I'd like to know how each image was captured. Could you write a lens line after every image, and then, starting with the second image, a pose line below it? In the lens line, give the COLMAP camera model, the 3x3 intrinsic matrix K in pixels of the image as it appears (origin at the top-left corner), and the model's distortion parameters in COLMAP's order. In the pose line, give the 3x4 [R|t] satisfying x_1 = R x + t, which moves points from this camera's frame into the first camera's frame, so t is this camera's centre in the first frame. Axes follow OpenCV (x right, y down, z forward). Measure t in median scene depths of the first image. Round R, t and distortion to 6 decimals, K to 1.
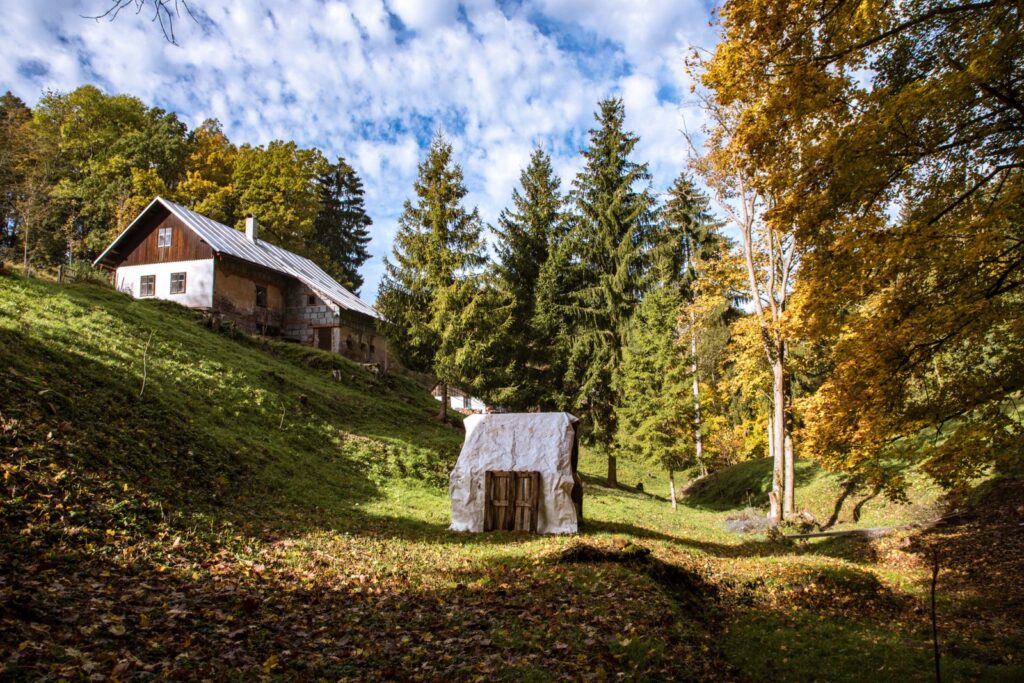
lens RADIAL K [[704.7, 0, 512.0], [0, 704.7, 341.5], [0, 0, 1]] dist [-0.070863, 0.042614]
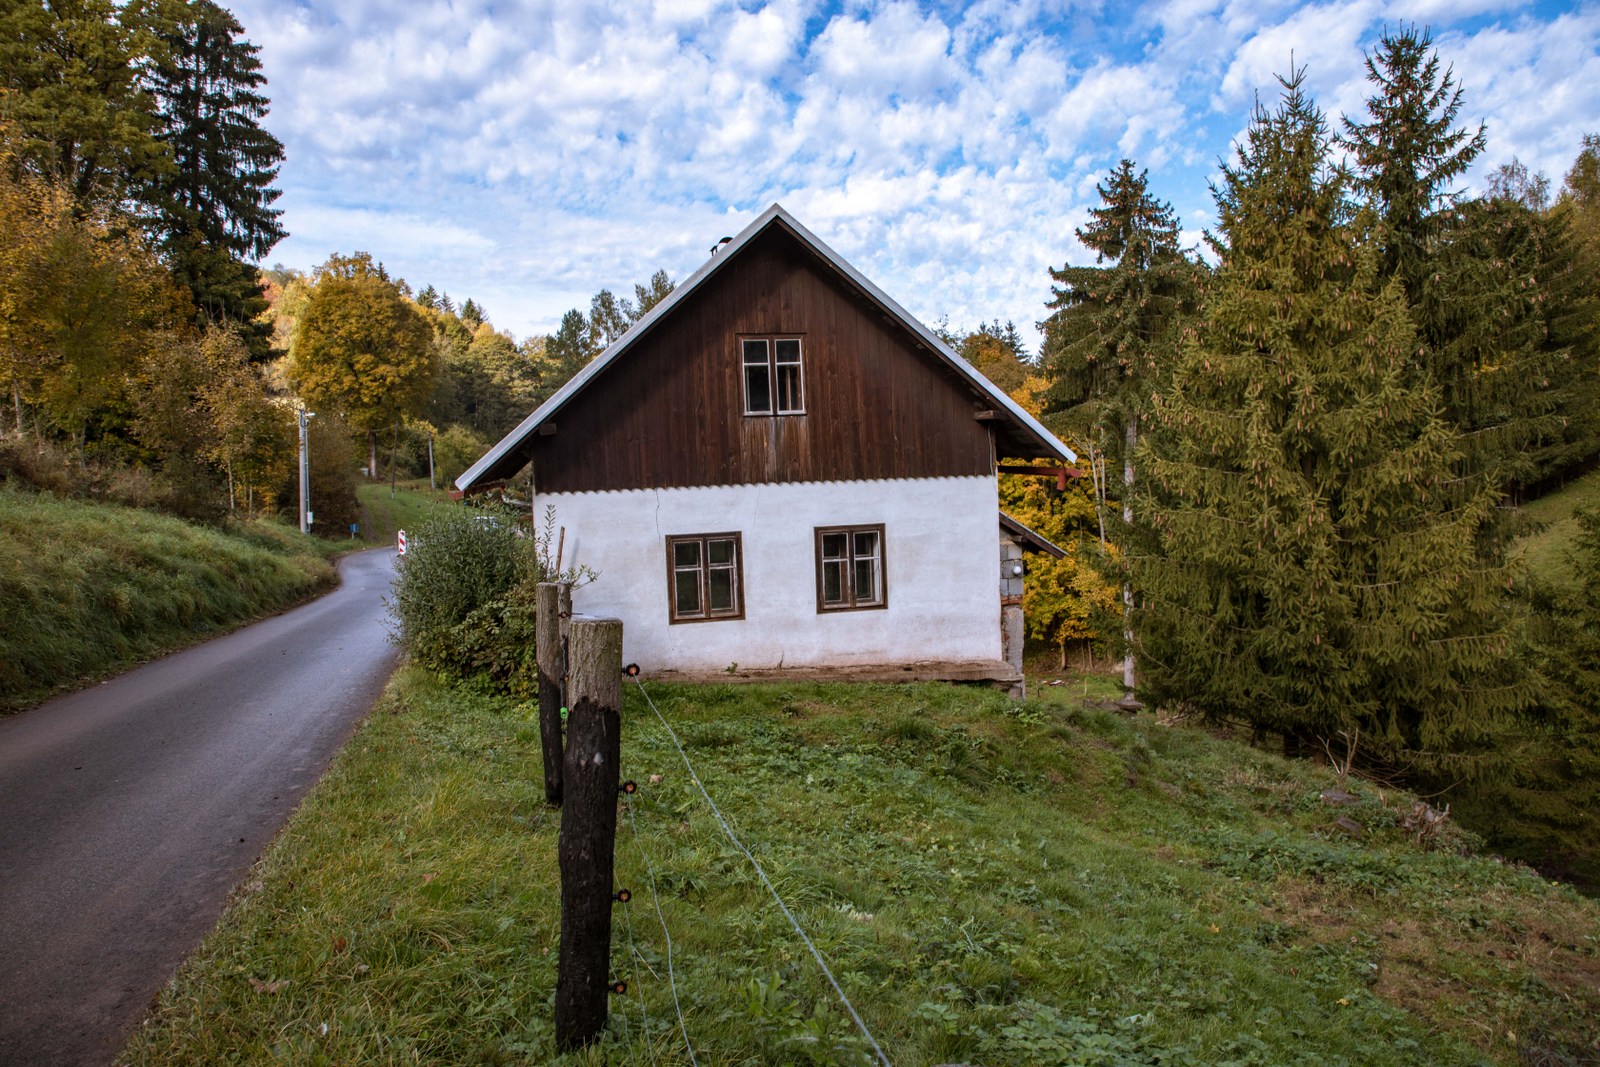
lens RADIAL K [[1101.1, 0, 800.0], [0, 1101.1, 533.5], [0, 0, 1]] dist [-0.070863, 0.042614]
pose [[0.889864, -0.042966, 0.454198, -0.276262], [-0.033357, 0.986764, 0.158698, -0.064993], [-0.455005, -0.156370, 0.876652, 0.268825]]
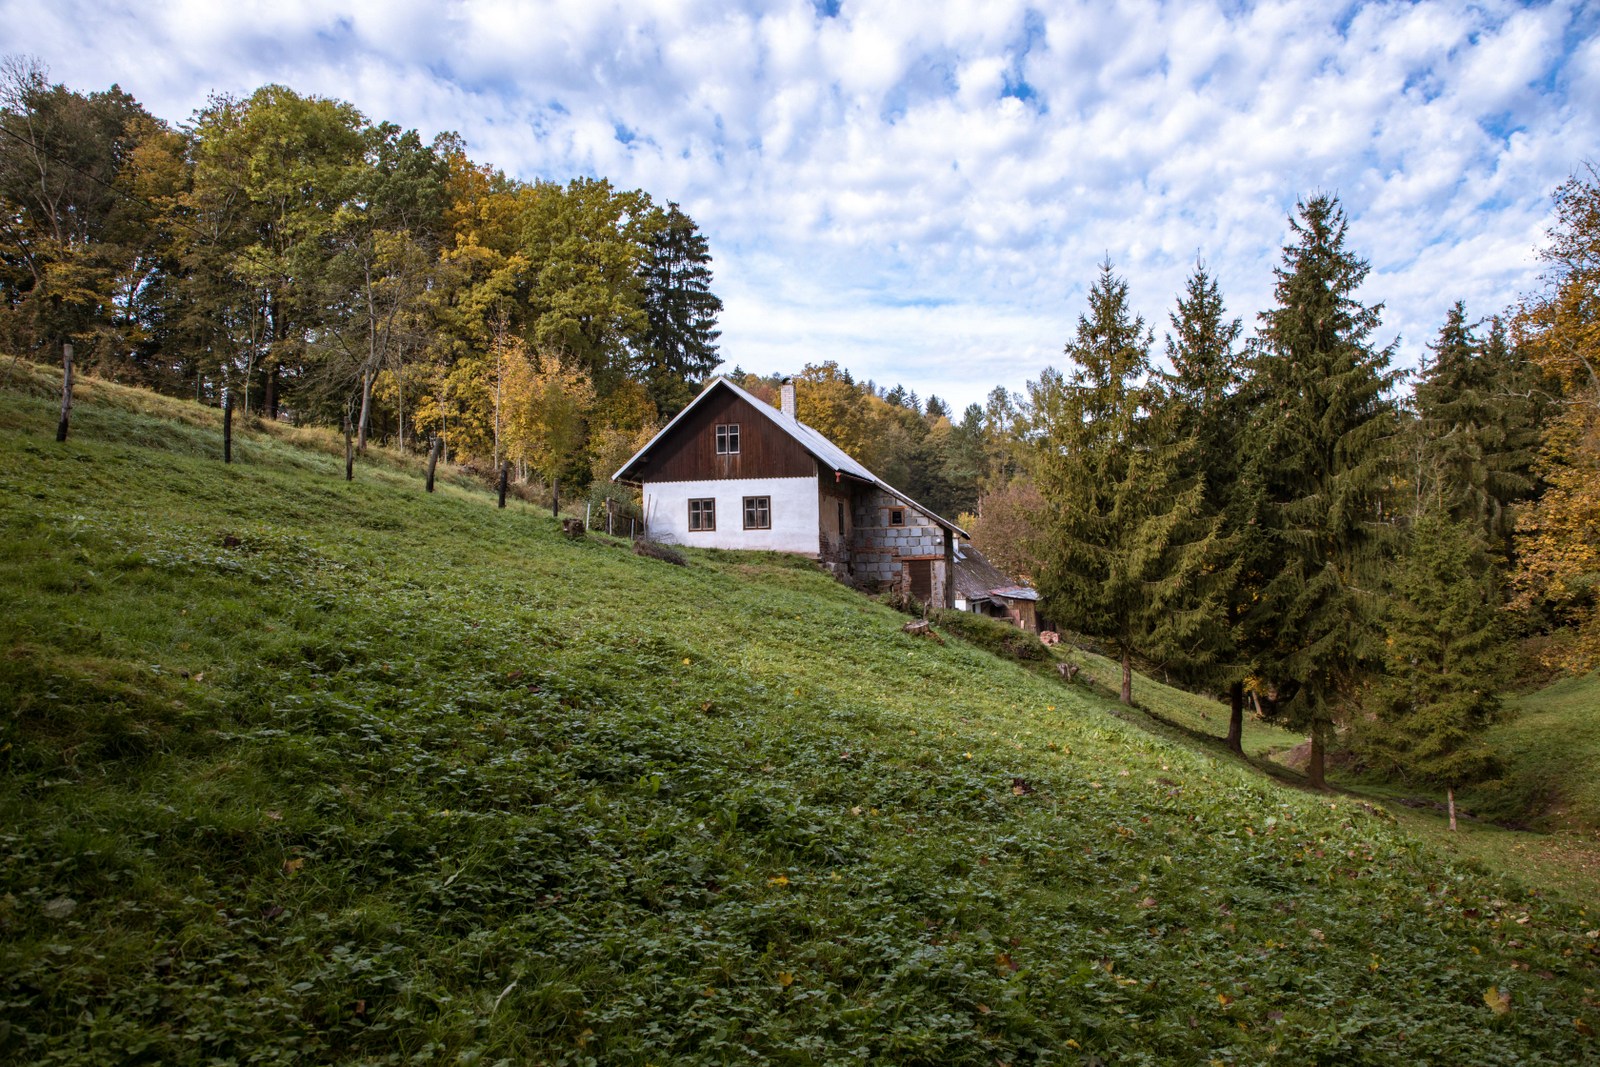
lens RADIAL K [[1101.1, 0, 800.0], [0, 1101.1, 533.5], [0, 0, 1]] dist [-0.070863, 0.042614]
pose [[0.999561, -0.000649, 0.029618, -0.191730], [-0.001914, 0.996257, 0.086416, -0.062553], [-0.029563, -0.086434, 0.995819, -0.009584]]
